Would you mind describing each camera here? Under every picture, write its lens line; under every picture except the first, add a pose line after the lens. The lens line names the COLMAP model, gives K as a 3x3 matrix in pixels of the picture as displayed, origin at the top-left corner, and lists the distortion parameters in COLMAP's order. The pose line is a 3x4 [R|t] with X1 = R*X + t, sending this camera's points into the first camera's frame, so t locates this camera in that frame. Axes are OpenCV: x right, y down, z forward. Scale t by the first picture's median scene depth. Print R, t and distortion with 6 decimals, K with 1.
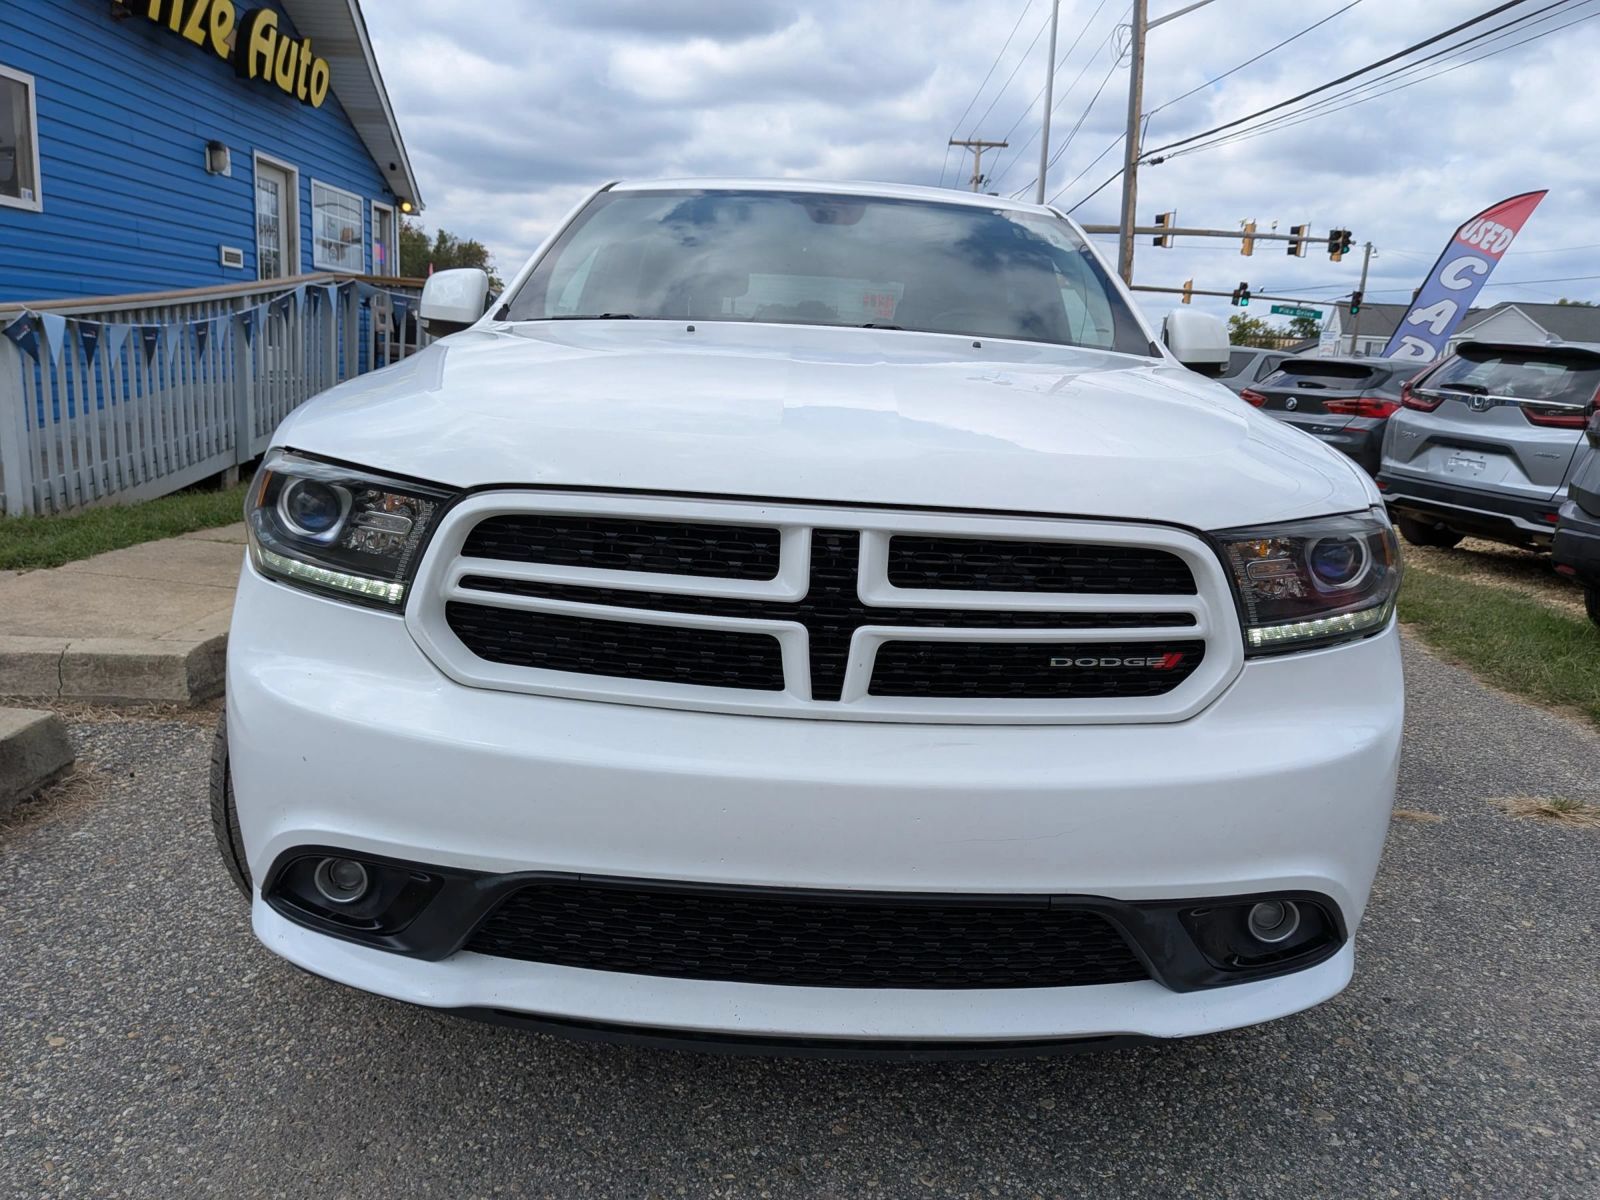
lens RADIAL K [[1155.9, 0, 831.6], [0, 1155.9, 596.9], [0, 0, 1]] dist [-0.000156, -0.015322]
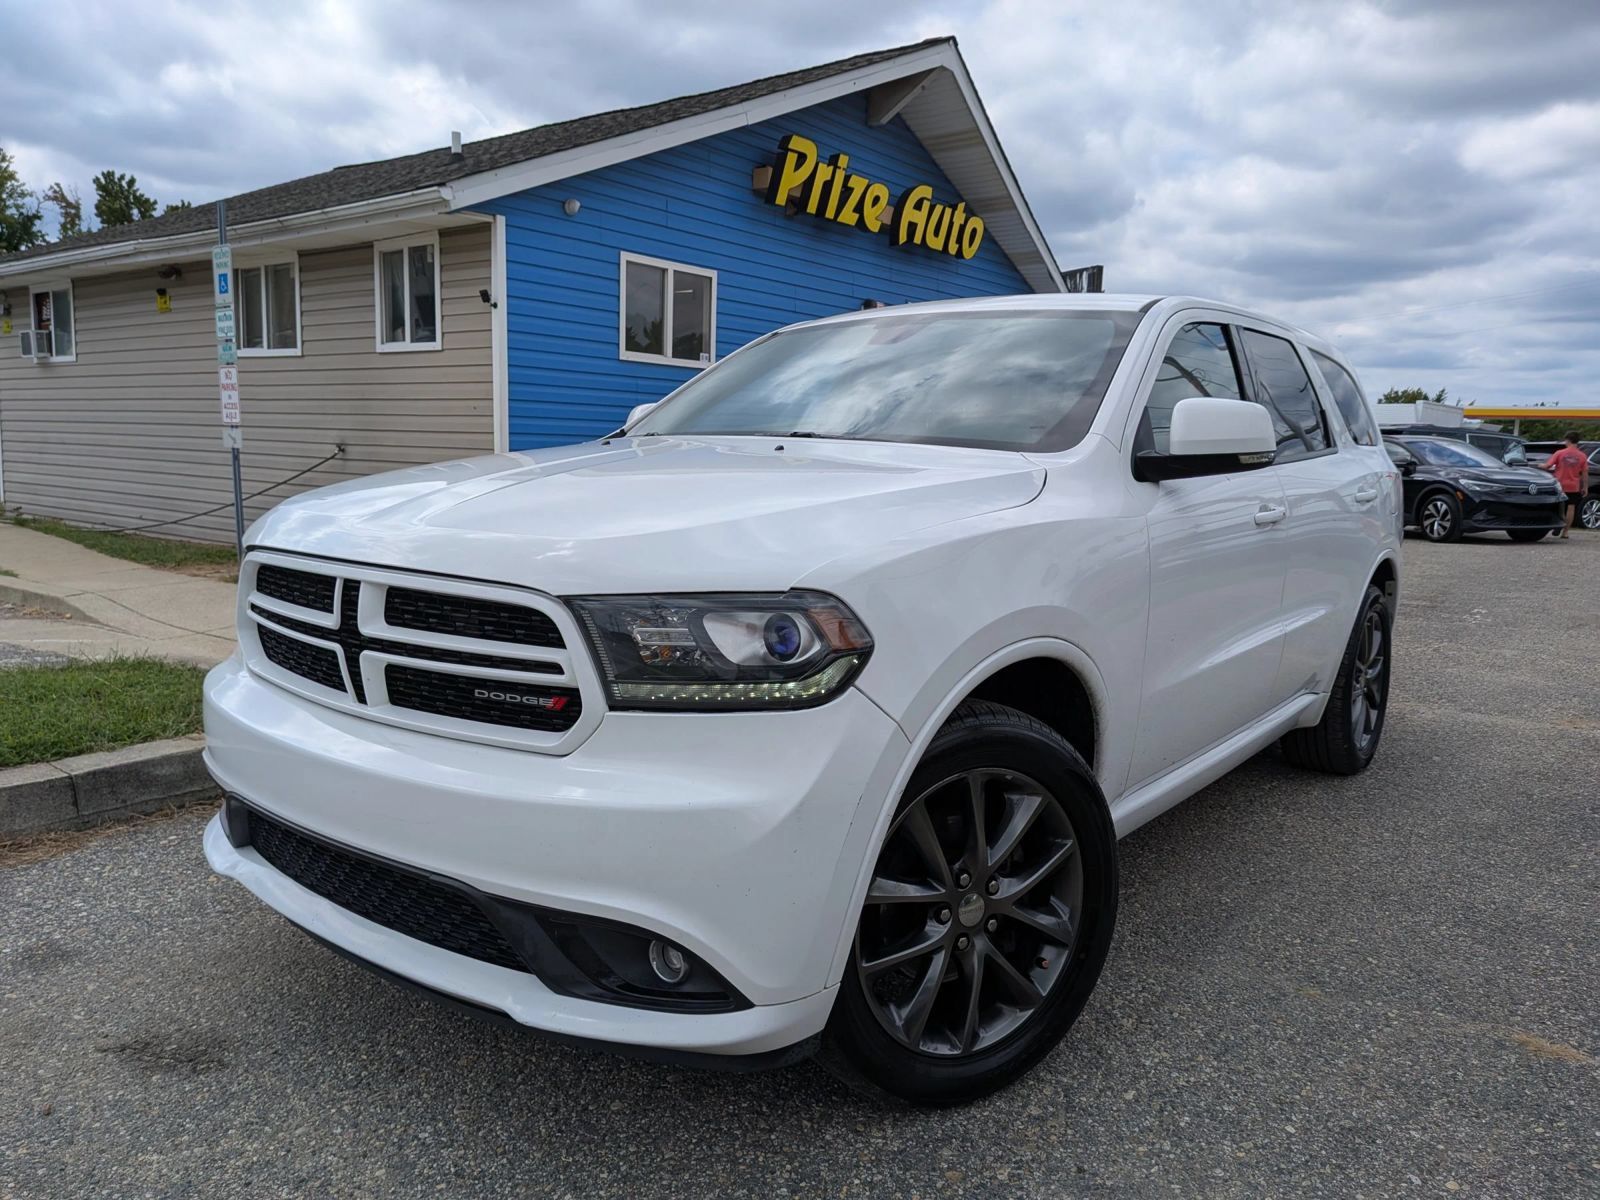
lens RADIAL K [[1161.1, 0, 800.0], [0, 1161.1, 600.0], [0, 0, 1]] dist [0.009474, 0.001732]
pose [[0.784290, 0.042672, -0.618926, 0.787782], [-0.100805, 0.993139, -0.059265, -0.003276], [0.612150, 0.108872, 0.783211, 0.126541]]
